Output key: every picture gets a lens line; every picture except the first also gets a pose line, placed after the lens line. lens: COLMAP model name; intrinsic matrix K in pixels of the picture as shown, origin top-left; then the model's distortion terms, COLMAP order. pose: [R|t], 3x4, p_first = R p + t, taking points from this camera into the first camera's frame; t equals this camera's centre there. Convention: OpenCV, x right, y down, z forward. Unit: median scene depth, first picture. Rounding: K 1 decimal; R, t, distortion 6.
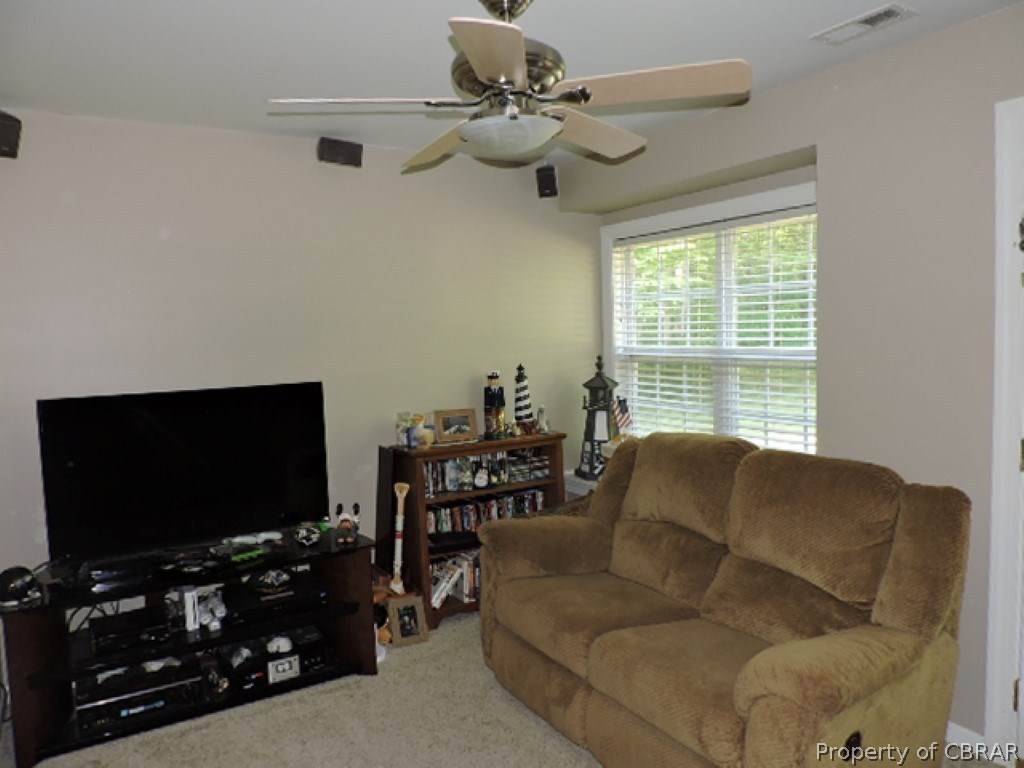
lens RADIAL K [[728.1, 0, 510.2], [0, 728.1, 387.6], [0, 0, 1]] dist [-0.028734, 0.004420]
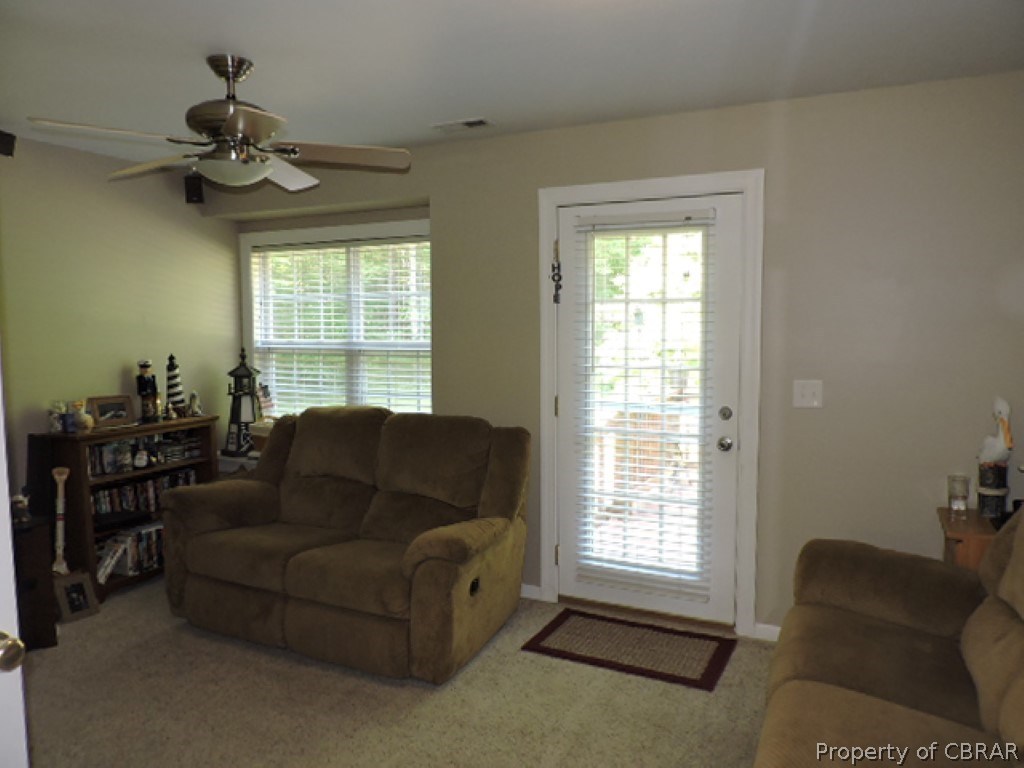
lens RADIAL K [[728.1, 0, 513.4], [0, 728.1, 383.7], [0, 0, 1]] dist [-0.028734, 0.004420]
pose [[0.838675, -0.016126, 0.544394, -0.165816], [0.020663, 0.999784, -0.002218, 0.027995], [-0.544240, 0.013109, 0.838827, -0.208701]]
